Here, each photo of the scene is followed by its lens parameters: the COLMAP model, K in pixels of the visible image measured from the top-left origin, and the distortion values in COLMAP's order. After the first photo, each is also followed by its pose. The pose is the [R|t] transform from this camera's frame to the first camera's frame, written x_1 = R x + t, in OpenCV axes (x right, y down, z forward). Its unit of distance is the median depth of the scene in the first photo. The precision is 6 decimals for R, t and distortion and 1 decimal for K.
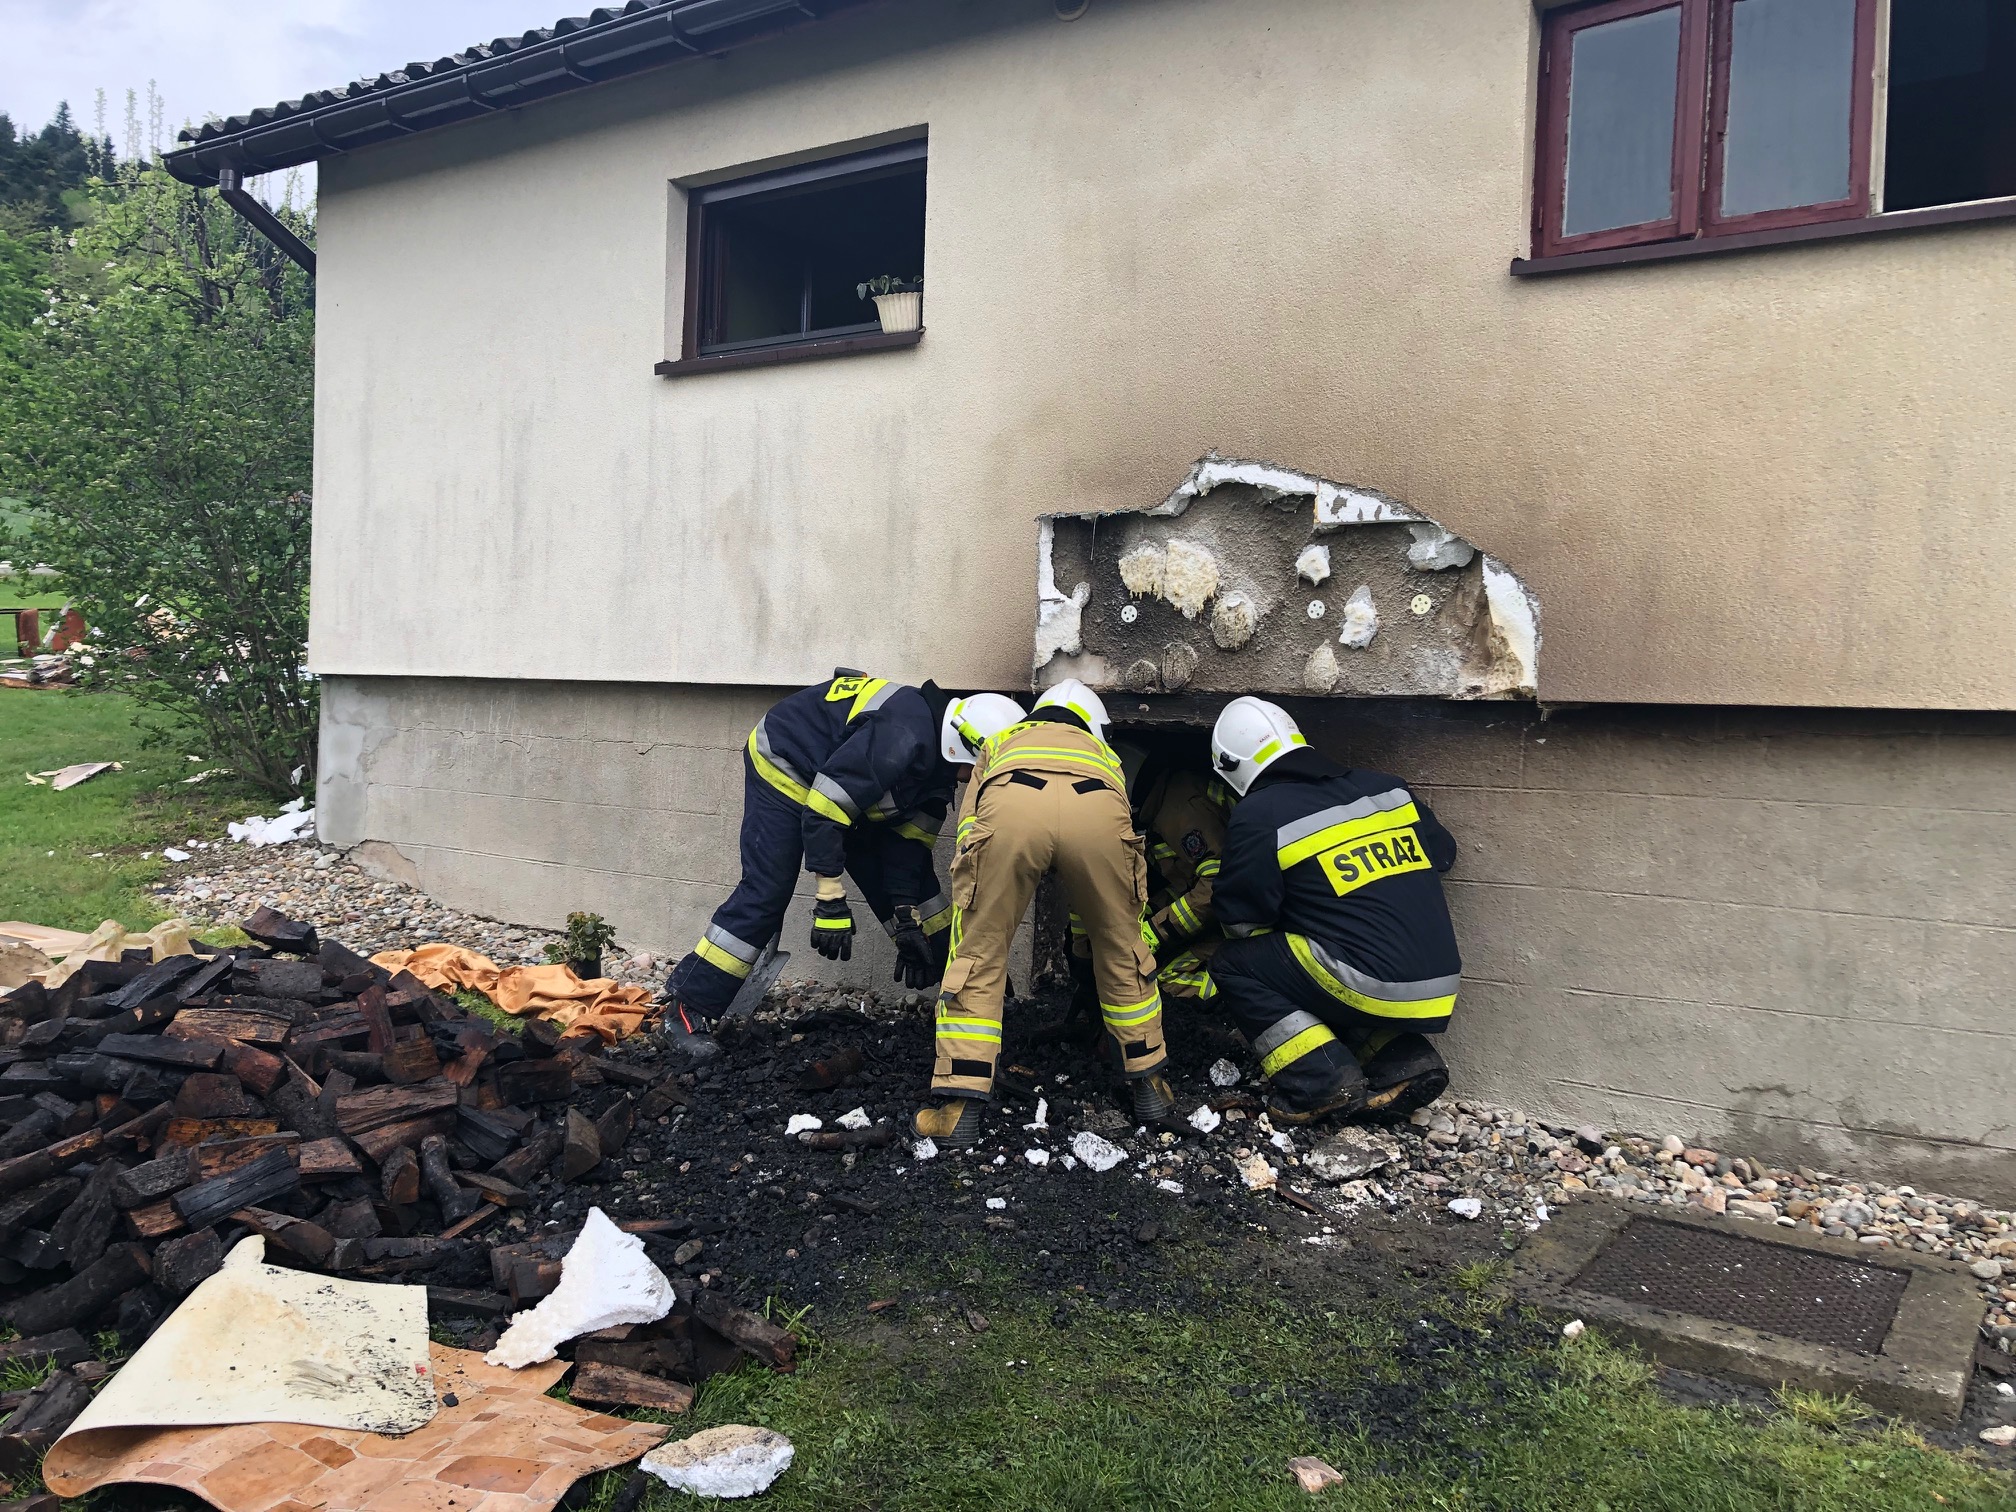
lens RADIAL K [[1571.3, 0, 1008.0], [0, 1571.3, 756.0], [0, 0, 1]] dist [0.092427, -0.200394]
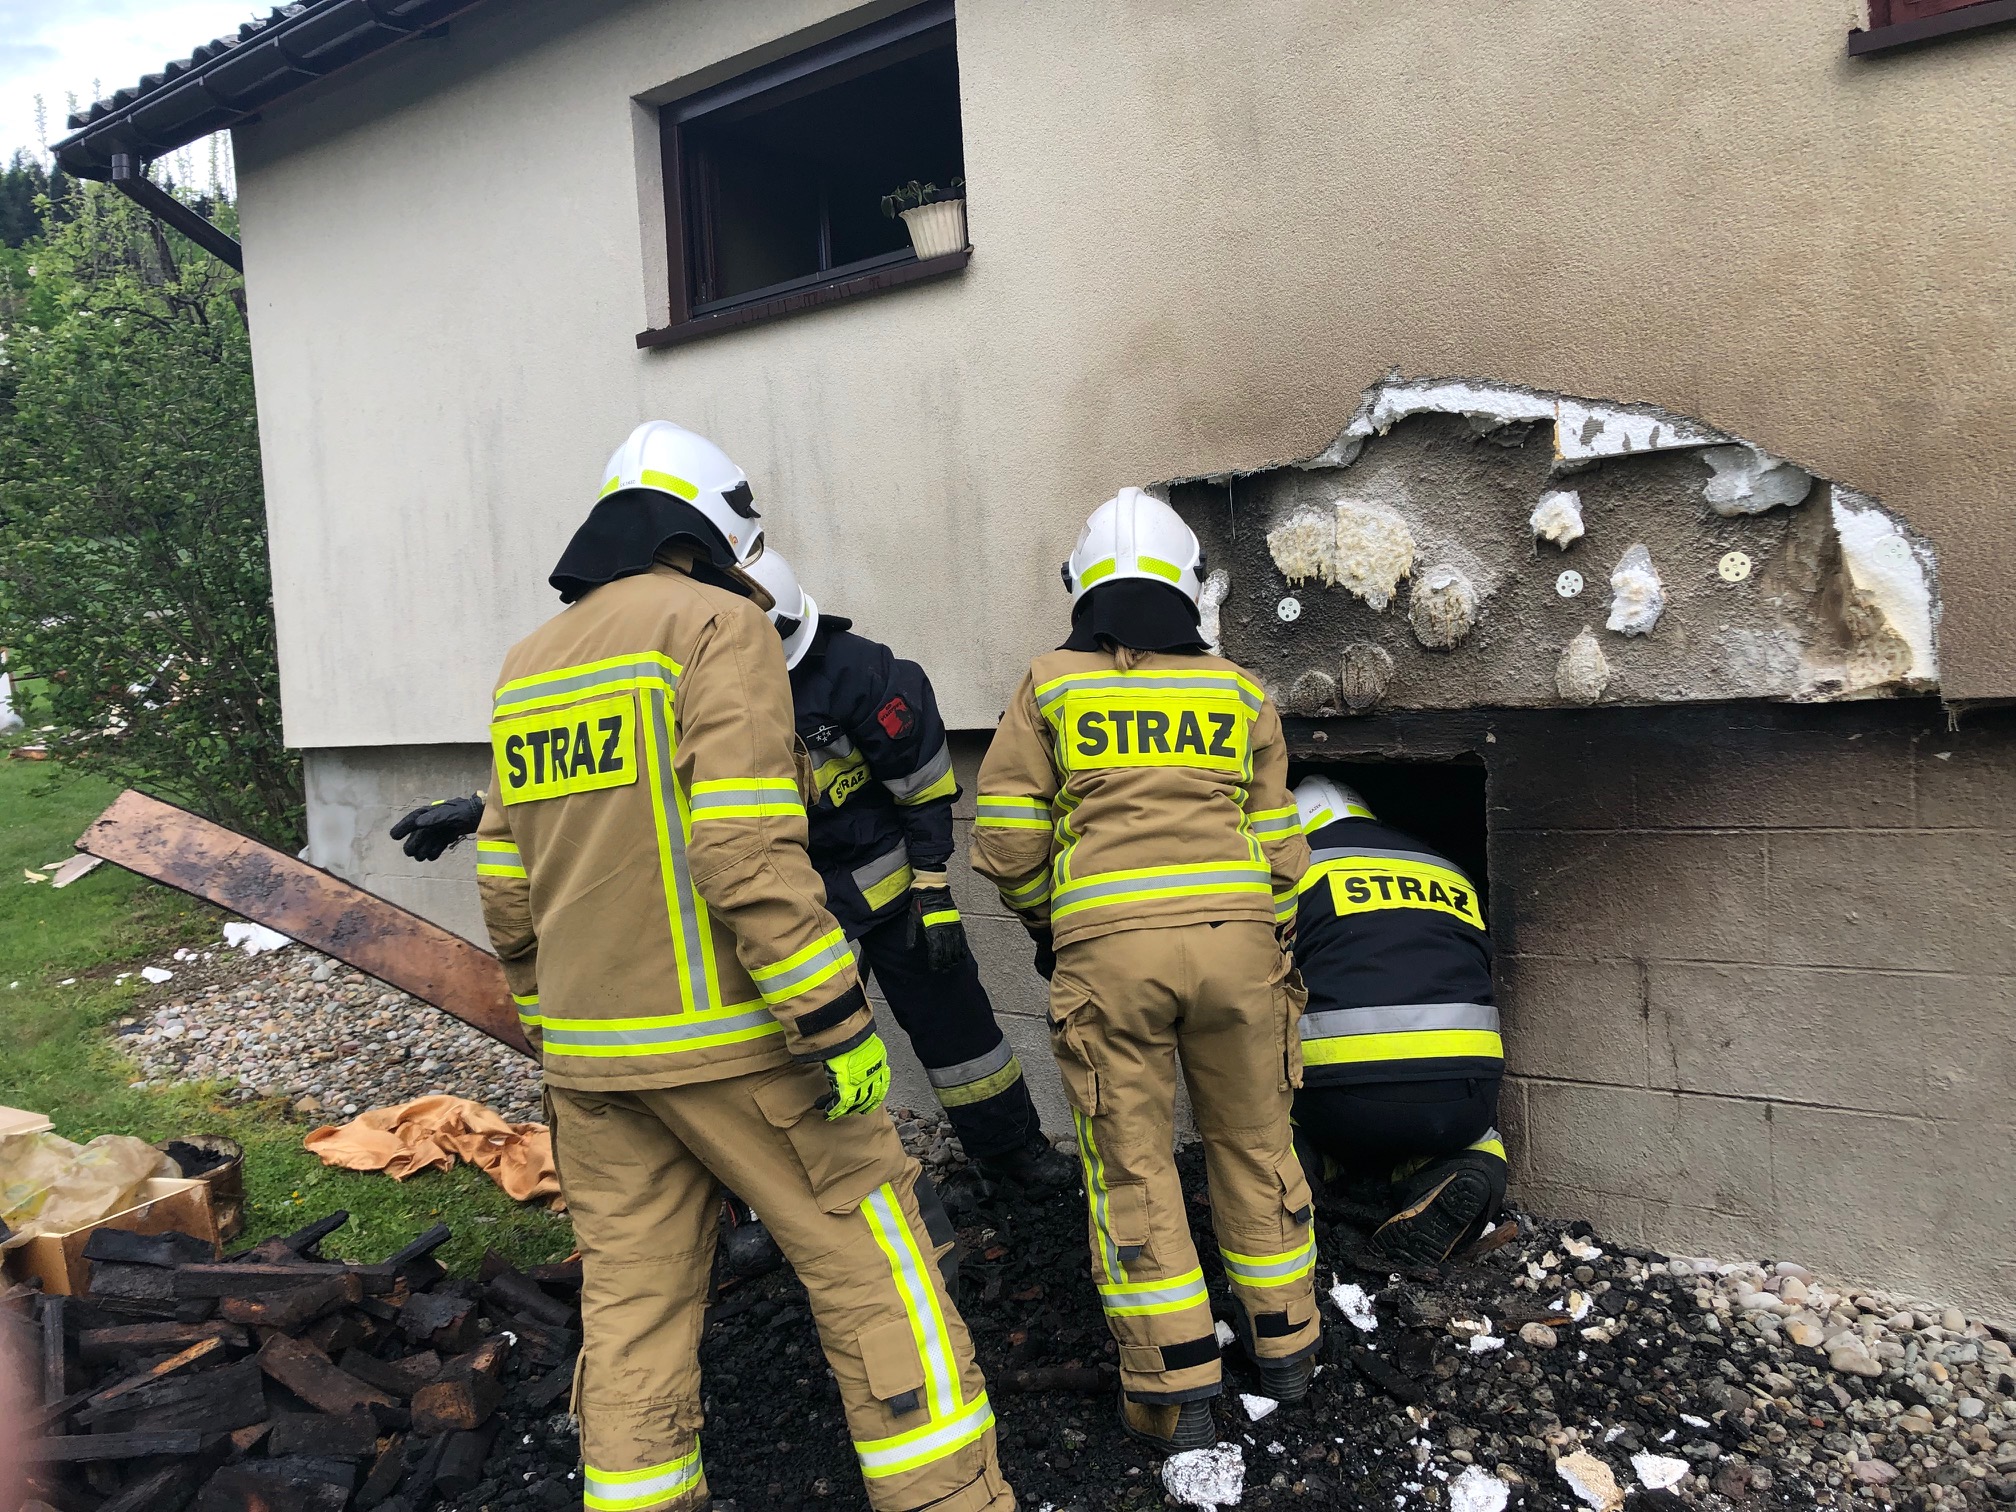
lens RADIAL K [[1645.3, 0, 1008.0], [0, 1645.3, 756.0], [0, 0, 1]] dist [0.002523, 0.050928]
pose [[0.994048, -0.088192, -0.063955, -0.008497], [0.089717, 0.995738, 0.021386, -0.051663], [0.061796, -0.026996, 0.997724, 0.243756]]
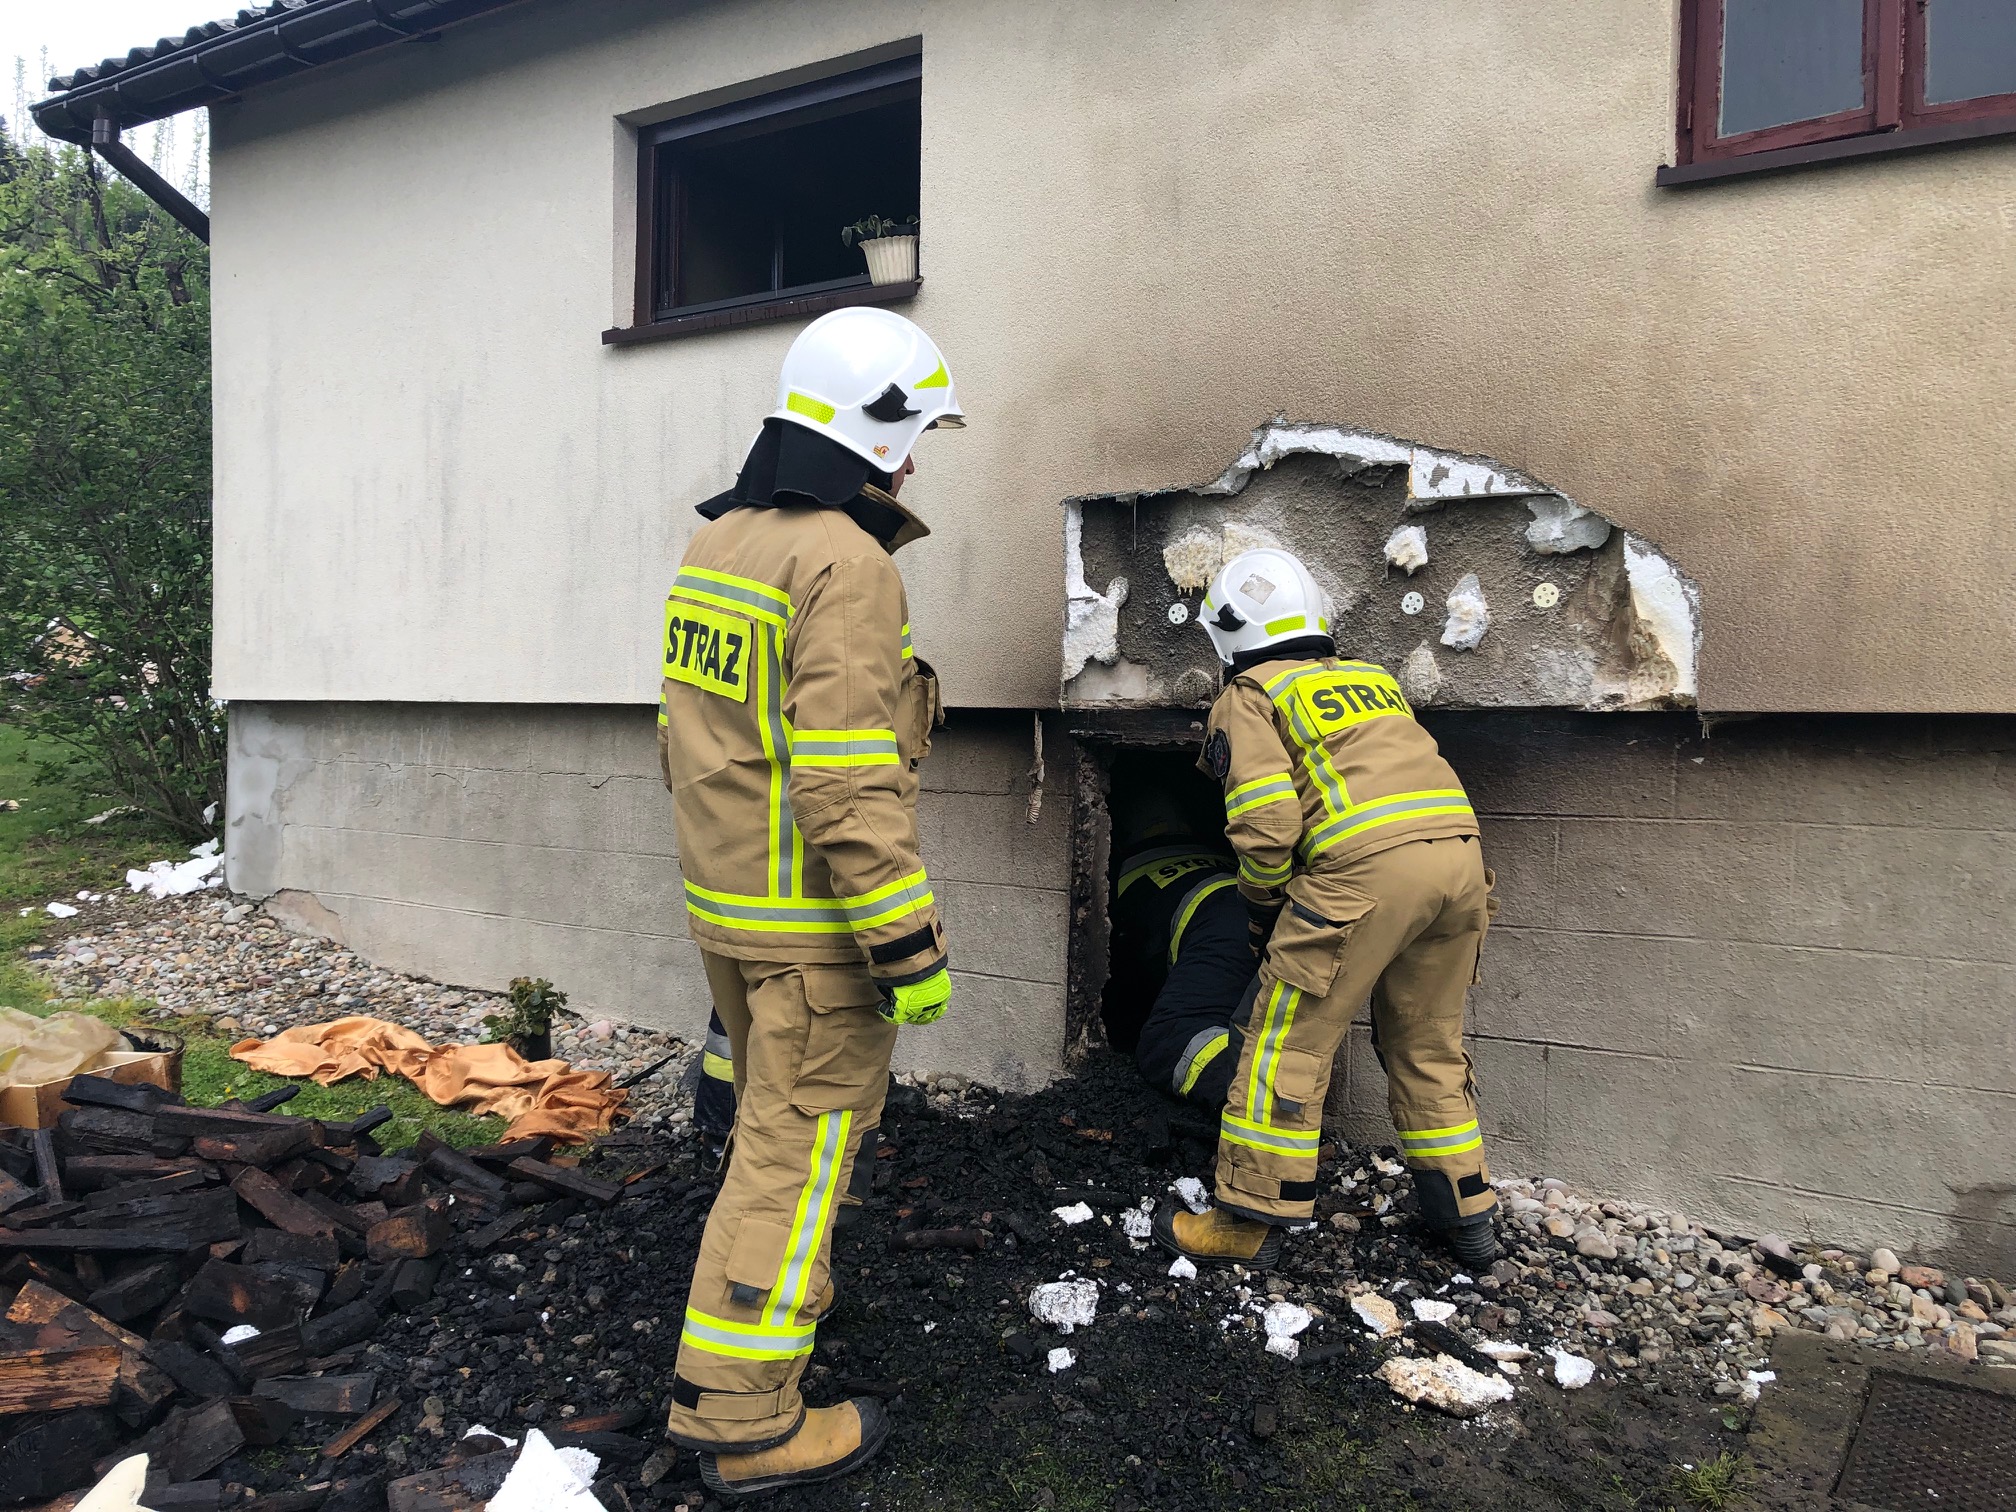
lens RADIAL K [[1618.1, 0, 1021.7], [0, 1618.1, 774.6], [0, 0, 1]] dist [0.027149, 0.000125]
pose [[0.999562, -0.018180, 0.023347, -0.027219], [0.018084, 0.999827, 0.004330, -0.010481], [-0.023422, -0.003906, 0.999718, 0.148324]]
